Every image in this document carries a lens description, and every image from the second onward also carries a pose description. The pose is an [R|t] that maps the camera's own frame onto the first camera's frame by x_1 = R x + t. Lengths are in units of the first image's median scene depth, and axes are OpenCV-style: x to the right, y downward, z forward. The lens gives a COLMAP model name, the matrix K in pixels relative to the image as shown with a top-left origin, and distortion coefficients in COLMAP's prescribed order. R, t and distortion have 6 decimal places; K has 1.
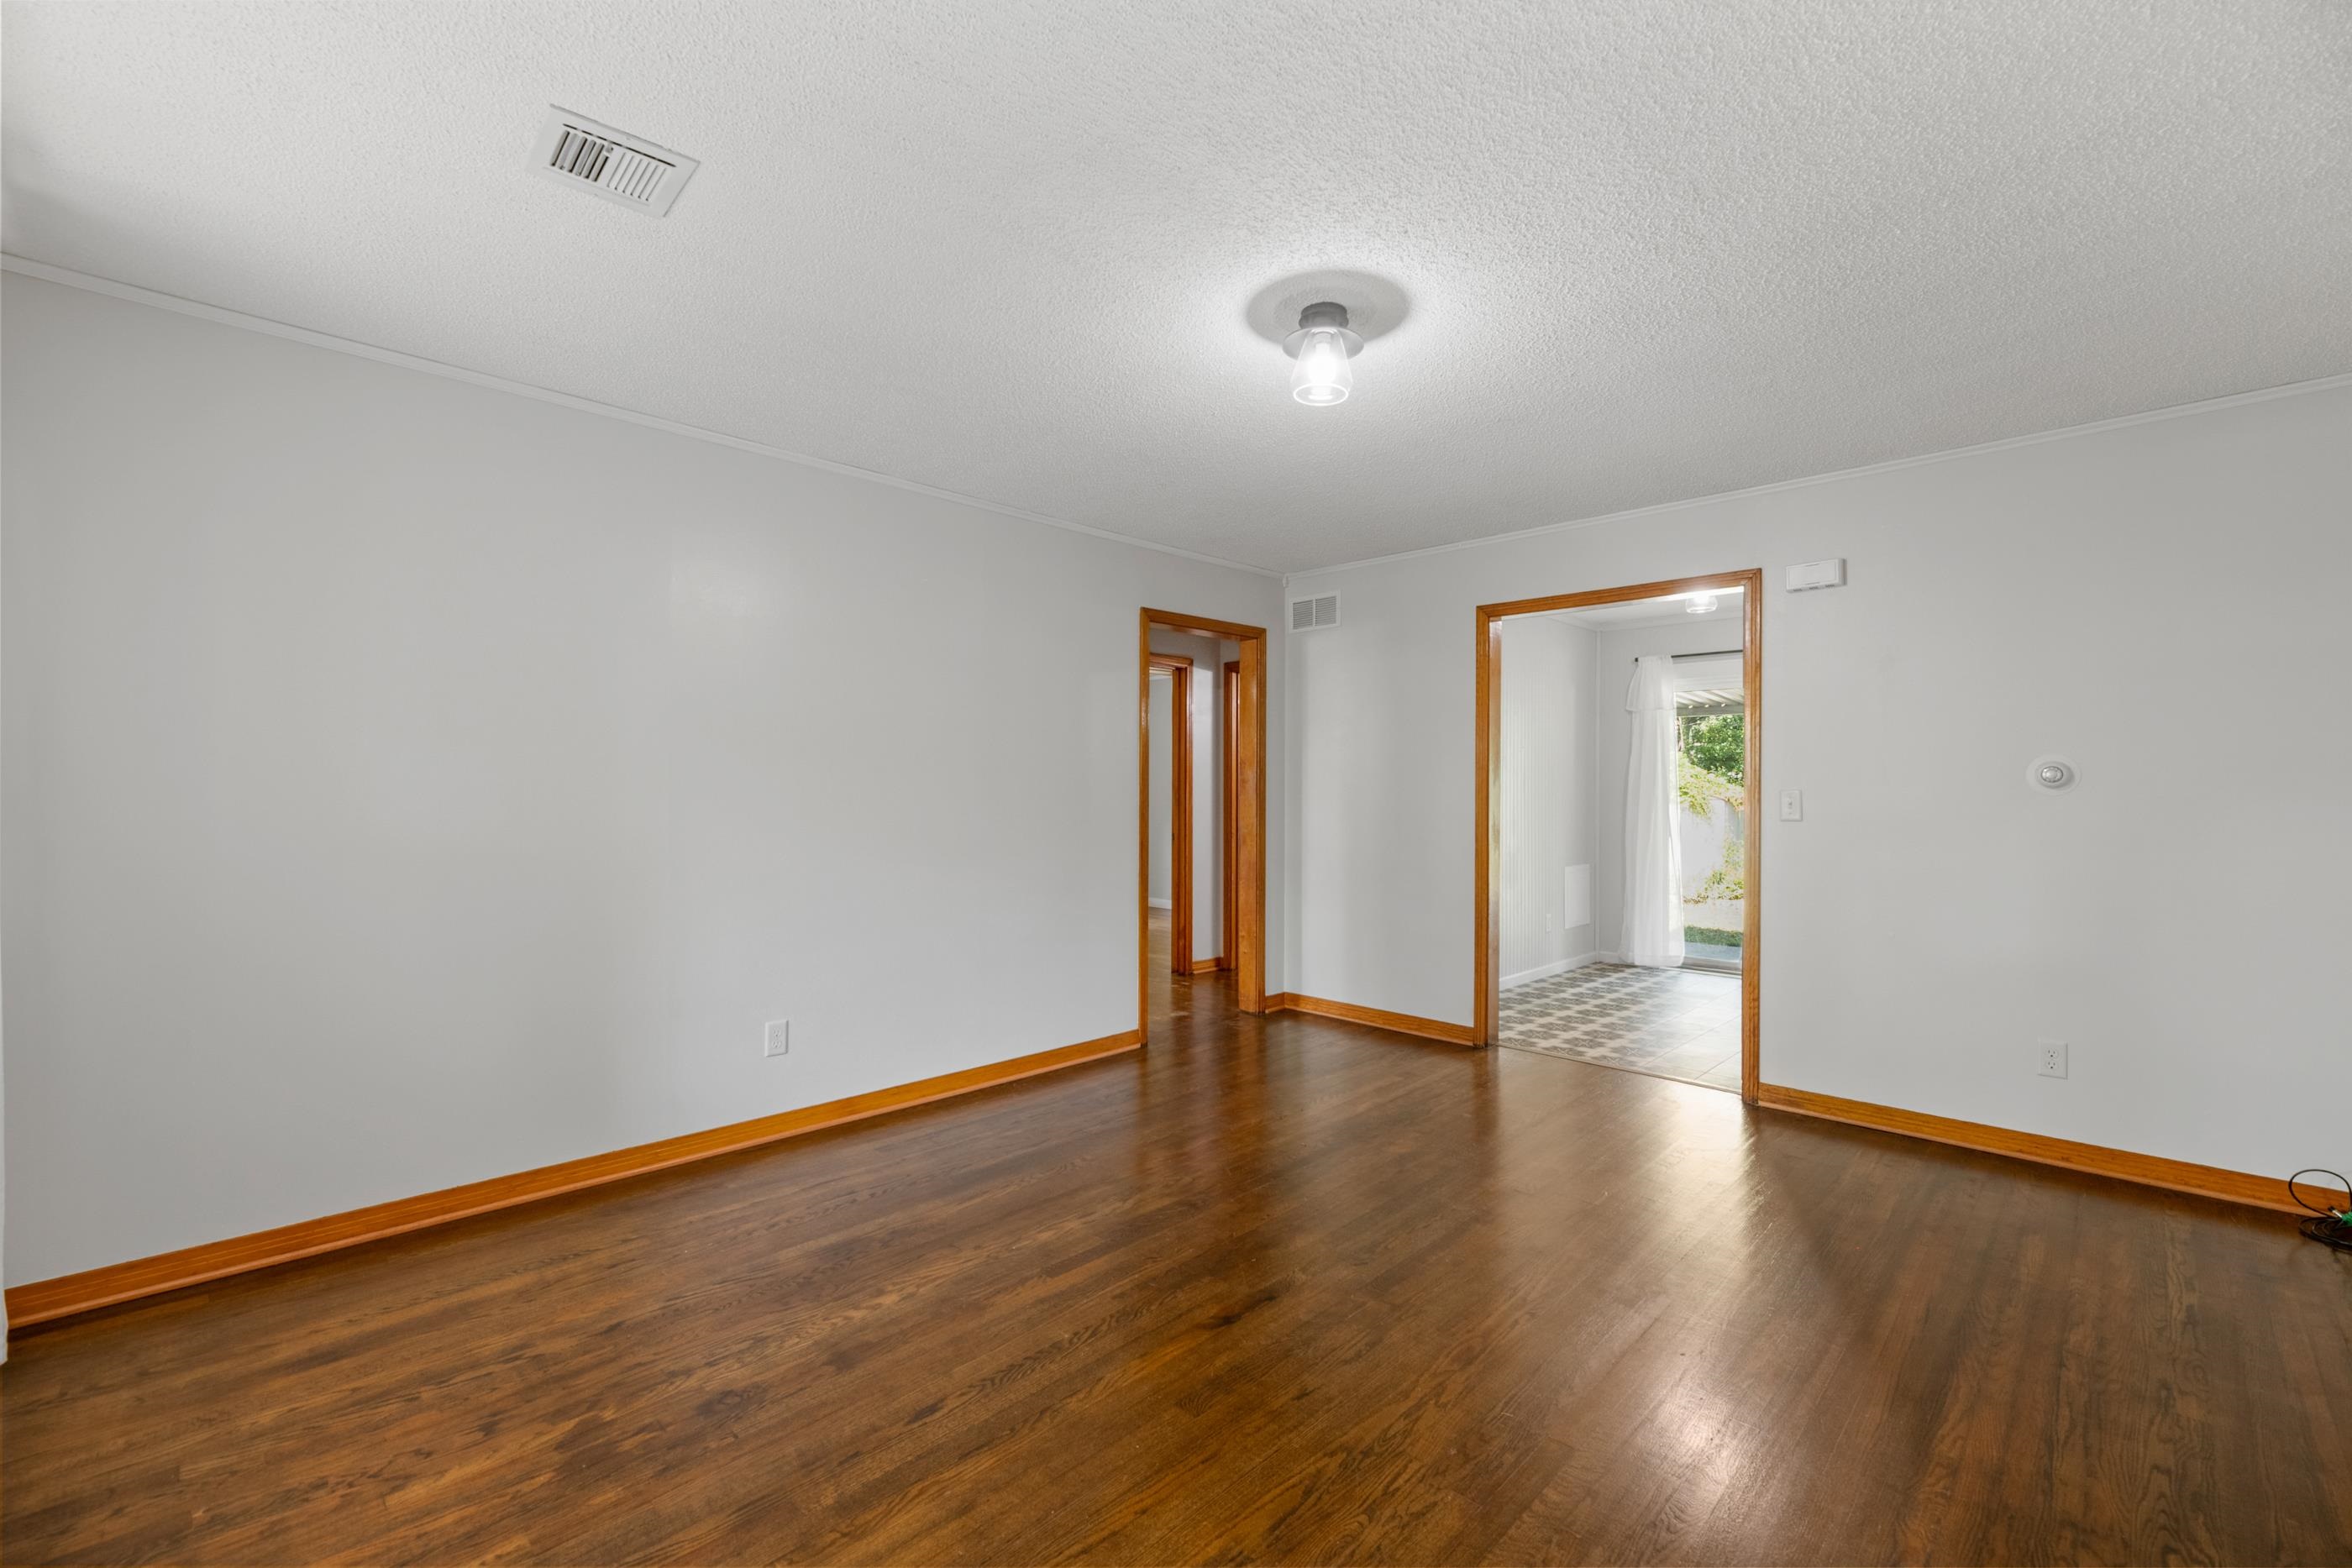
lens RADIAL K [[983.4, 0, 1178.2], [0, 983.4, 785.6], [0, 0, 1]] dist [-0.010227, -0.000321]
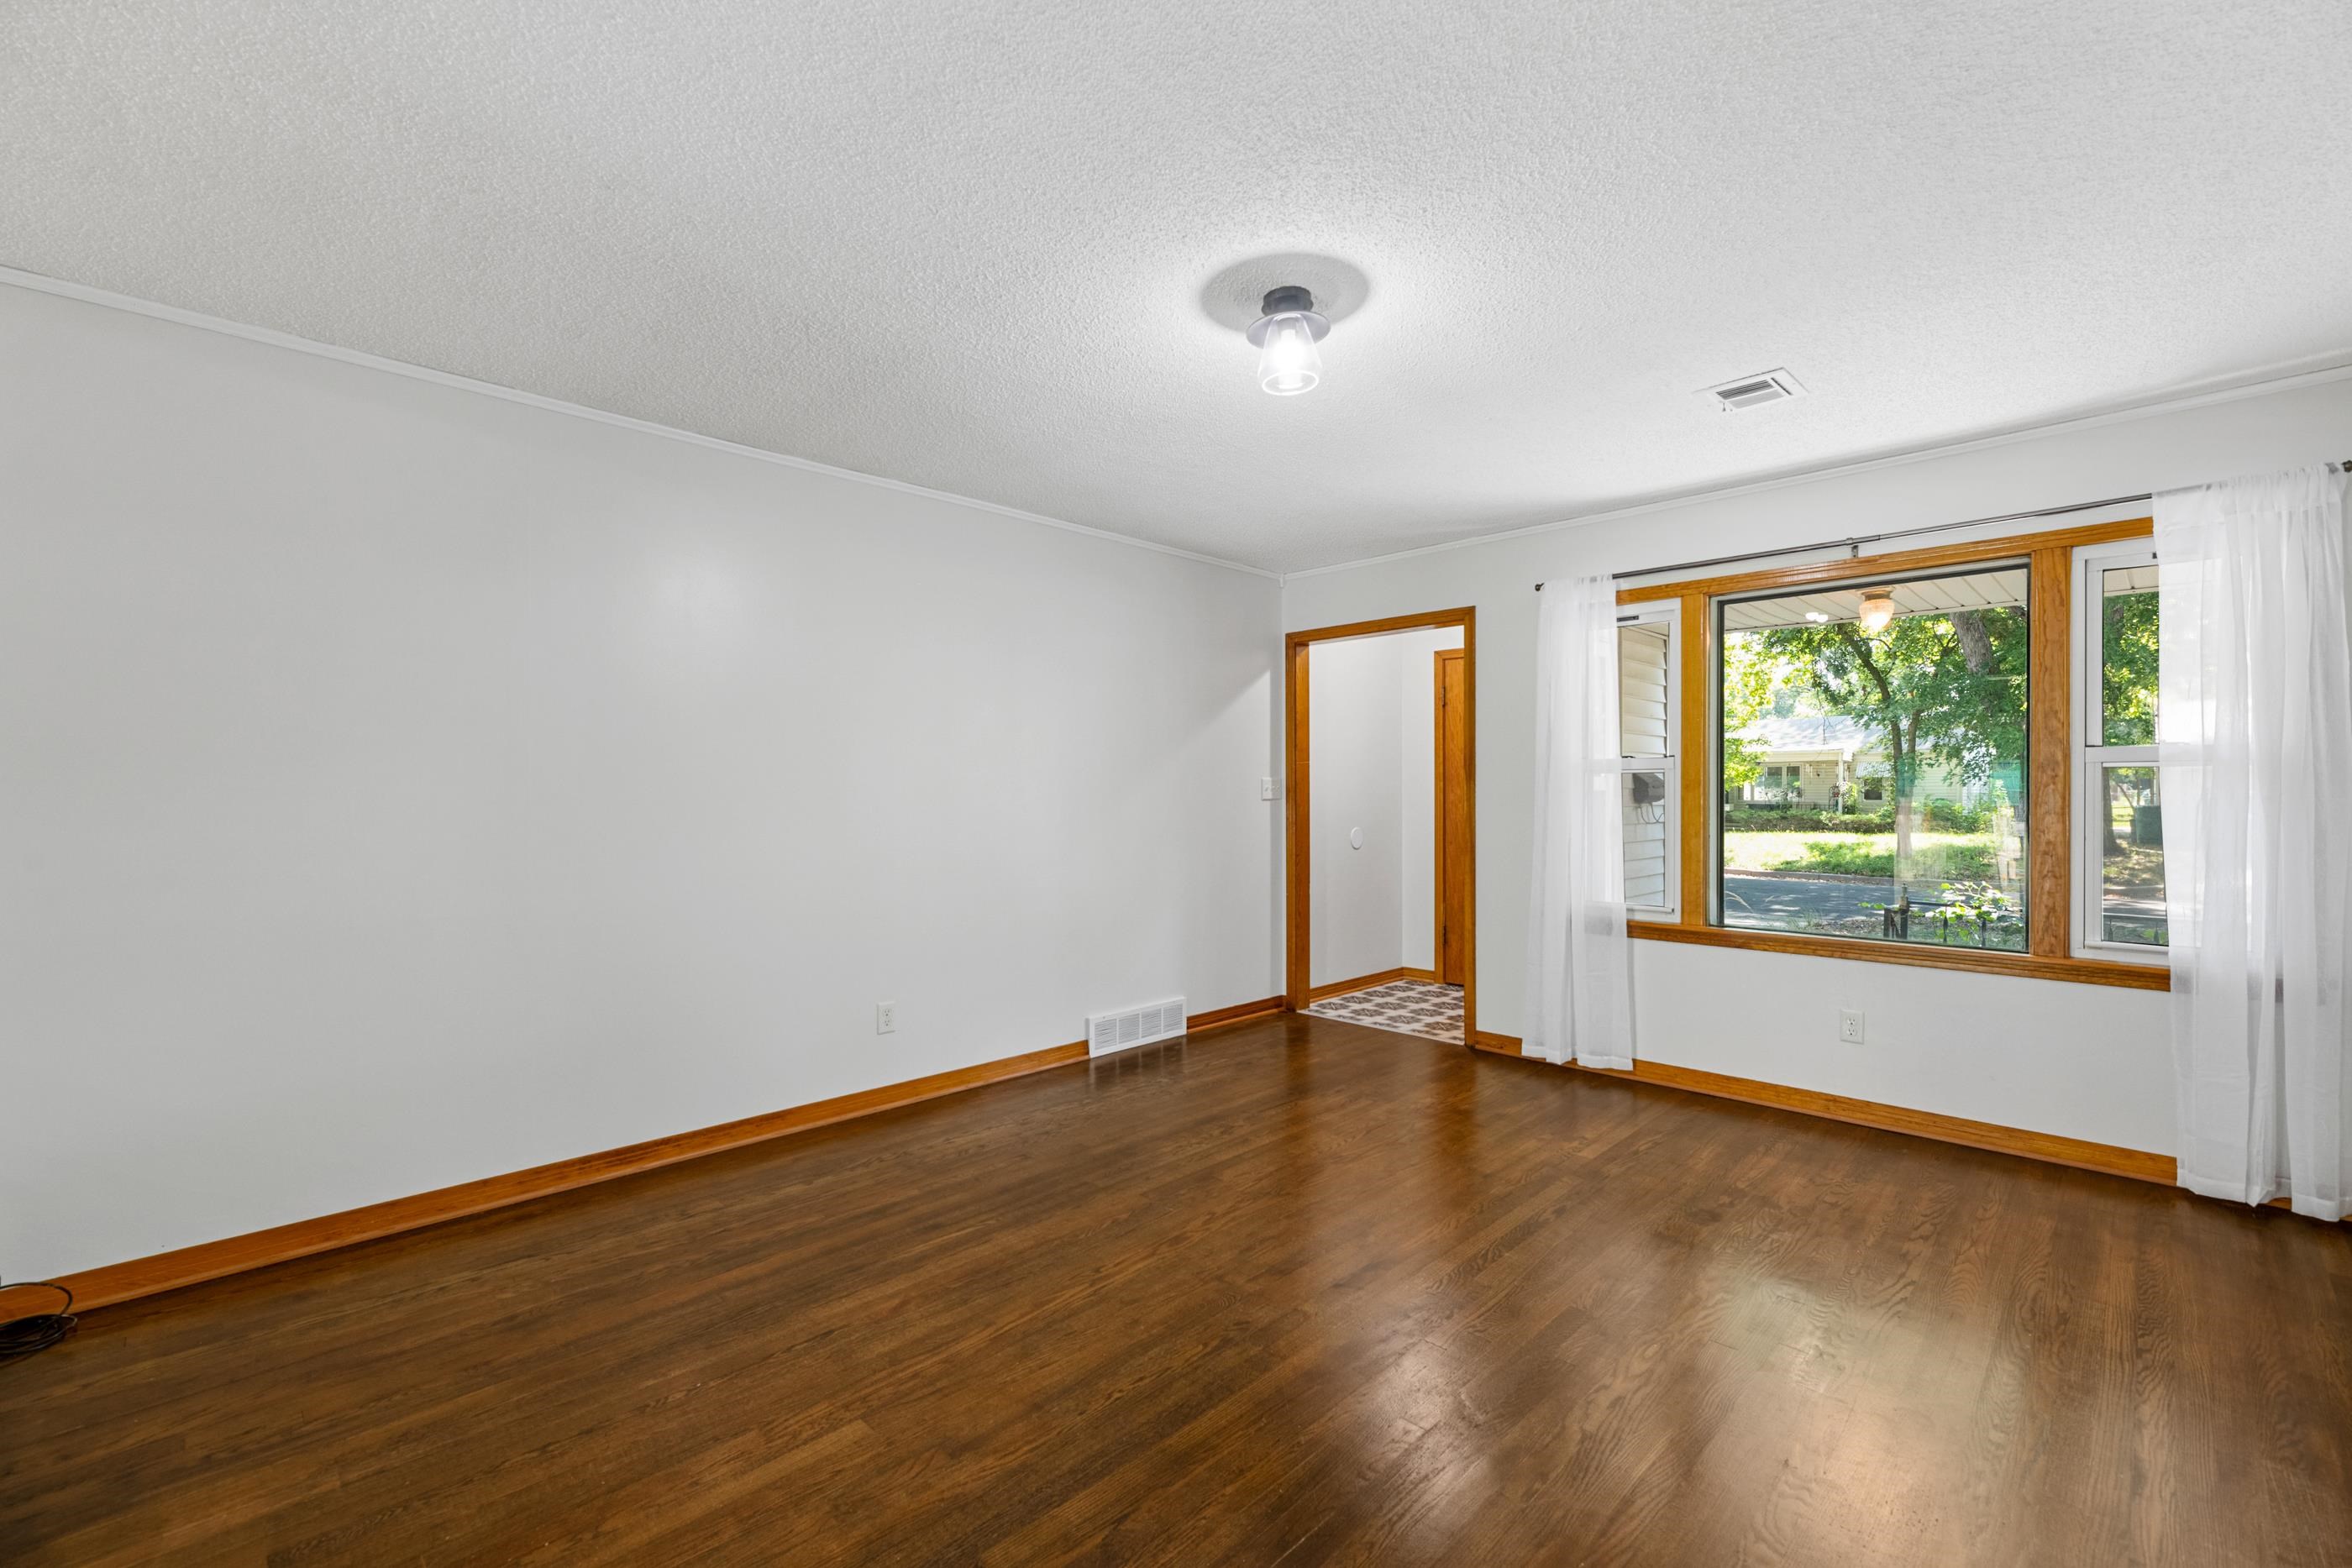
lens RADIAL K [[992.5, 0, 1169.9], [0, 992.5, 794.7], [0, 0, 1]] dist [0.002420, 0.000147]
pose [[-0.999966, -0.001696, 0.008014, 0.292824], [-0.001682, 0.999997, 0.001719, 0.005792], [-0.008017, 0.001705, -0.999966, 2.277008]]
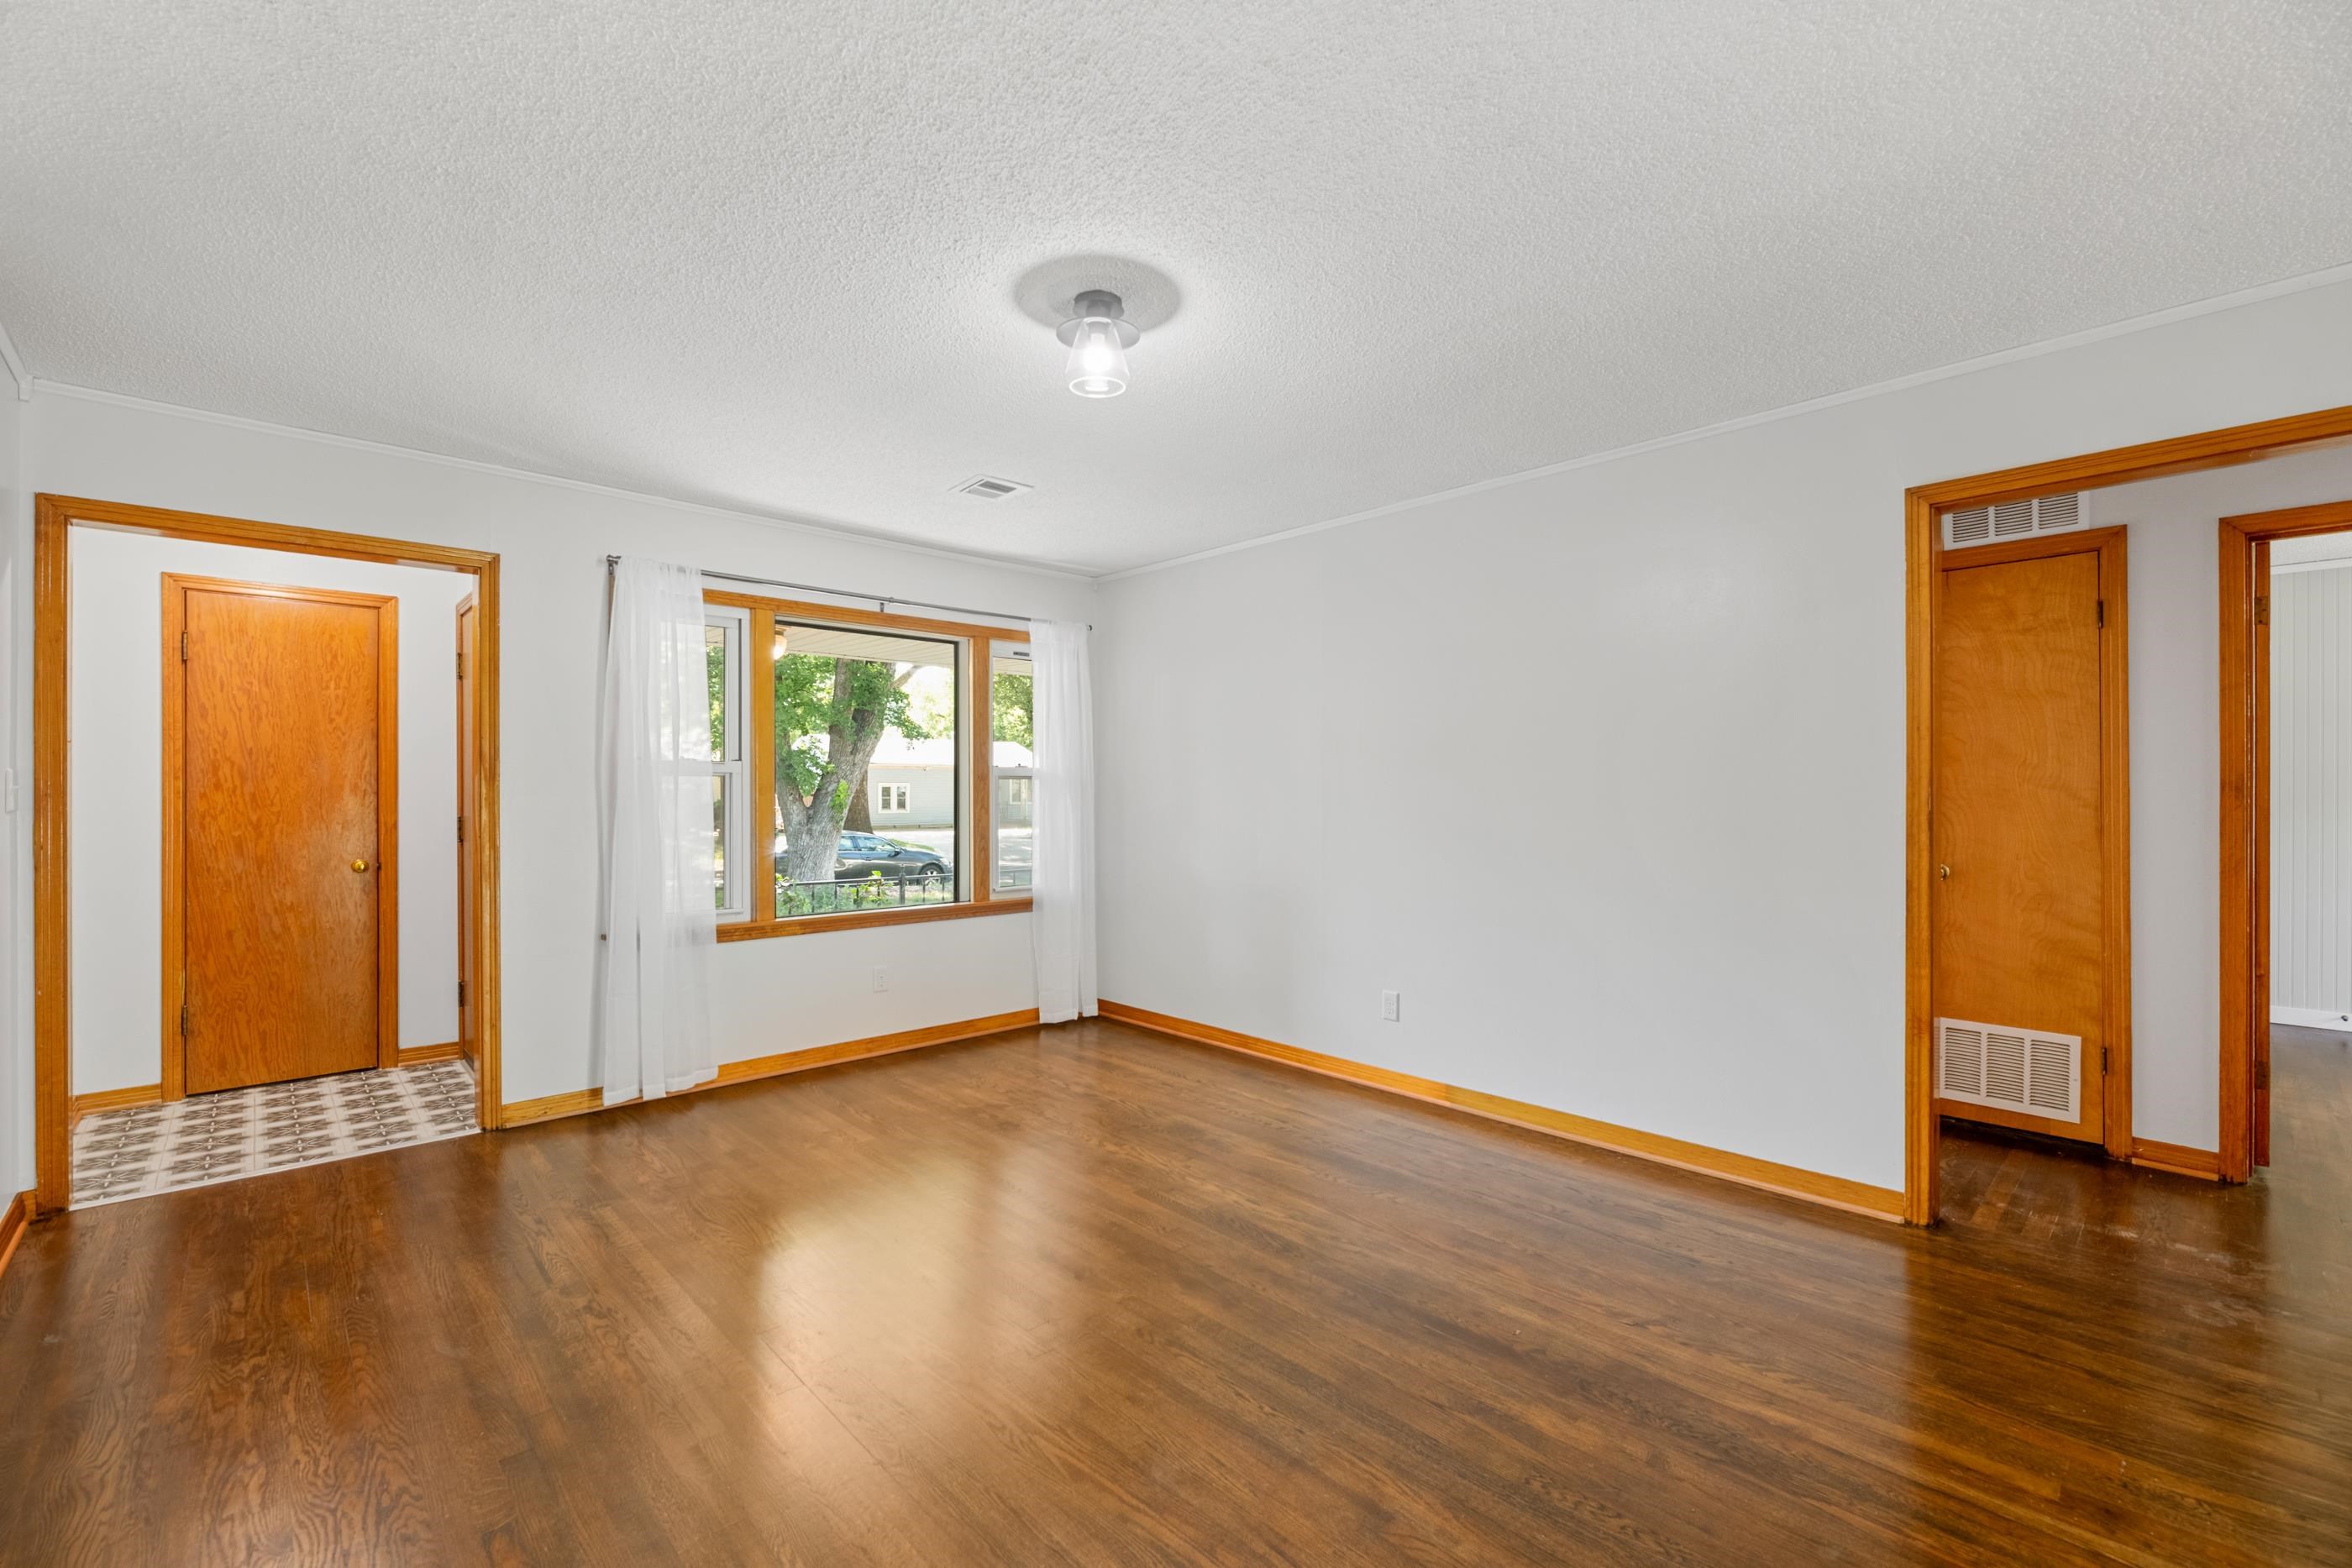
lens RADIAL K [[989.2, 0, 1172.8], [0, 989.2, 790.2], [0, 0, 1]] dist [-0.001334, -0.000570]
pose [[-0.038547, -0.005212, -0.999243, 1.285873], [0.003605, 0.999979, -0.005355, 0.005560], [0.999250, -0.003808, -0.038527, 1.273575]]
